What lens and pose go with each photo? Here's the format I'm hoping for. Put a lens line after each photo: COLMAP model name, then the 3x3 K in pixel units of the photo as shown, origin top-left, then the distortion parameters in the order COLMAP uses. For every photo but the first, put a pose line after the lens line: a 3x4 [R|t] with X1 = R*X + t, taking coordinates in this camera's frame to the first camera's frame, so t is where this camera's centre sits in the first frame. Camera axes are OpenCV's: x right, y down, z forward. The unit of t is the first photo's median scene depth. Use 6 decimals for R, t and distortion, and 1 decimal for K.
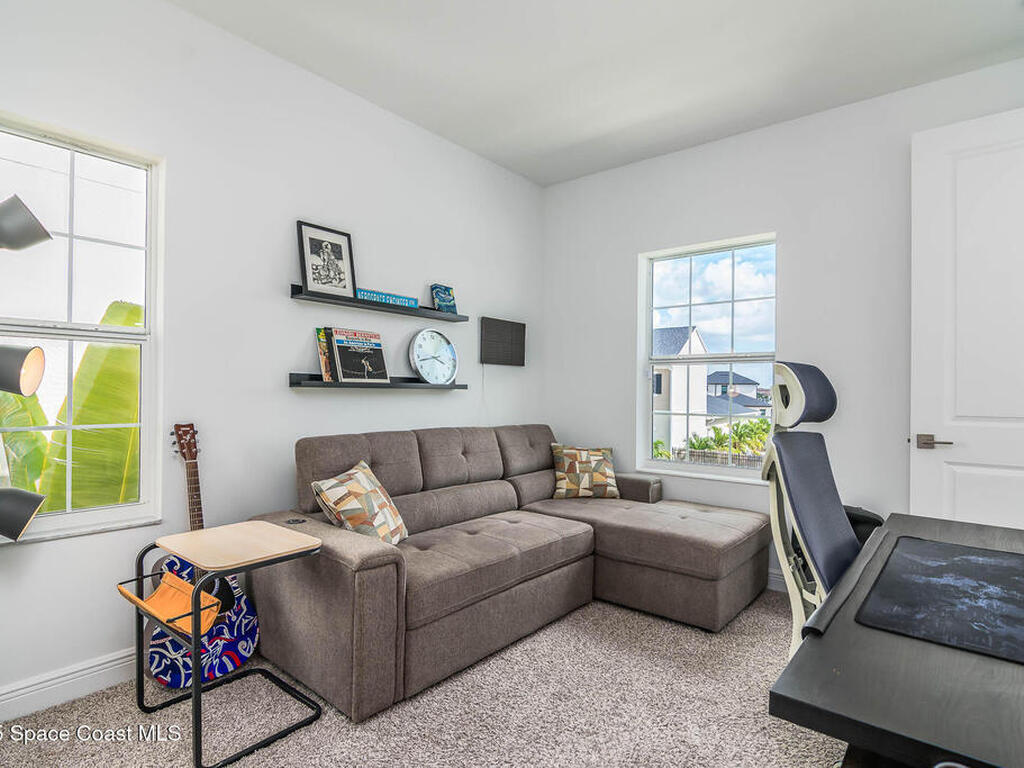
lens RADIAL K [[549.8, 0, 513.2], [0, 549.8, 387.9], [0, 0, 1]] dist [-0.011256, -0.000345]
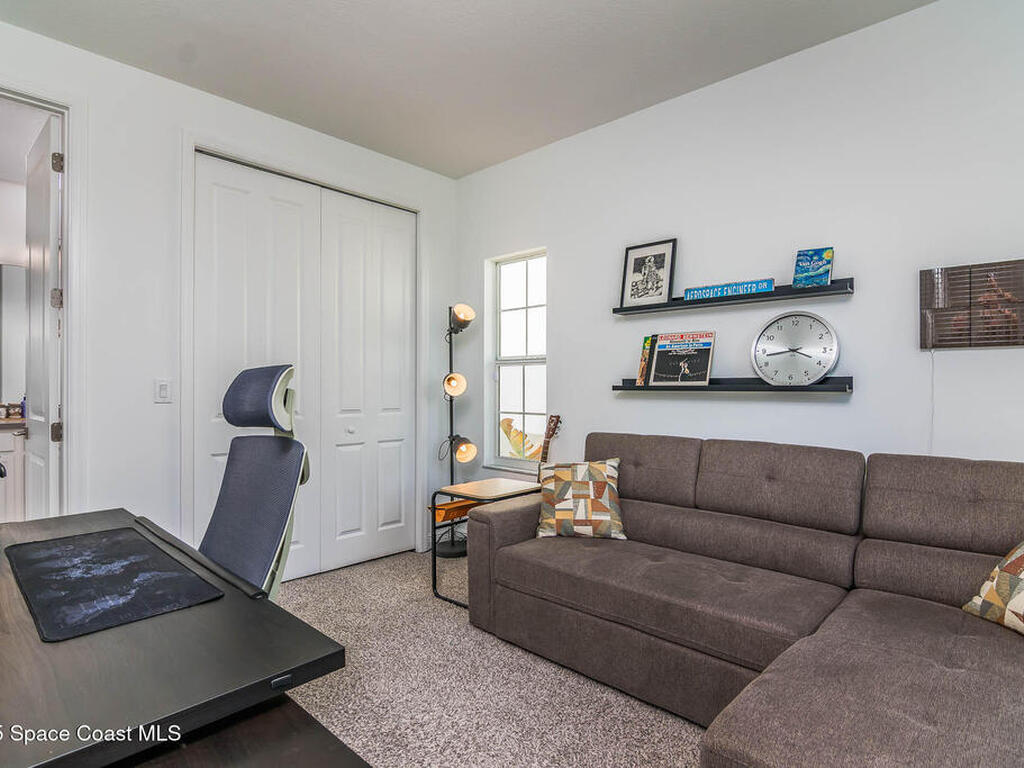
lens RADIAL K [[558.4, 0, 490.1], [0, 558.4, 385.8], [0, 0, 1]] dist [-0.012948, -0.000442]
pose [[-0.080262, -0.013407, -0.996684, 0.768218], [0.003406, 0.999900, -0.013724, 0.003345], [0.996768, -0.004497, -0.080208, 0.764296]]
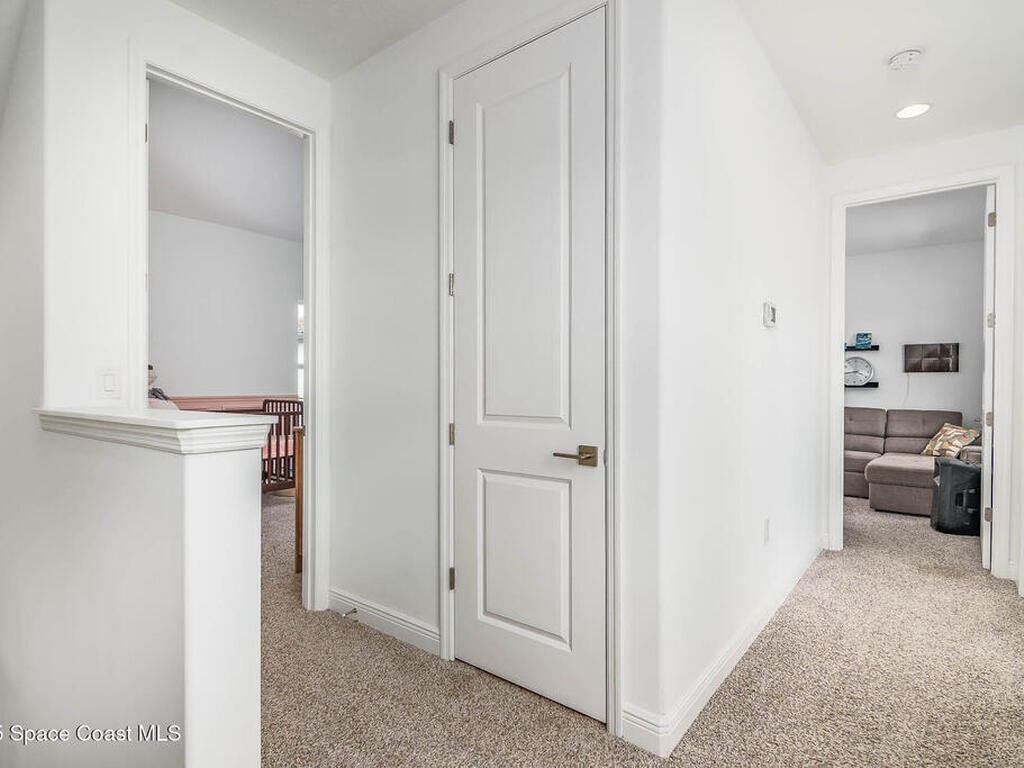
lens RADIAL K [[549.8, 0, 513.2], [0, 549.8, 387.9], [0, 0, 1]] dist [-0.011256, -0.000345]
pose [[0.022130, -0.012691, -0.999675, 2.083060], [0.007774, 0.999891, -0.012522, 0.019048], [0.999725, -0.007494, 0.022226, -0.299815]]
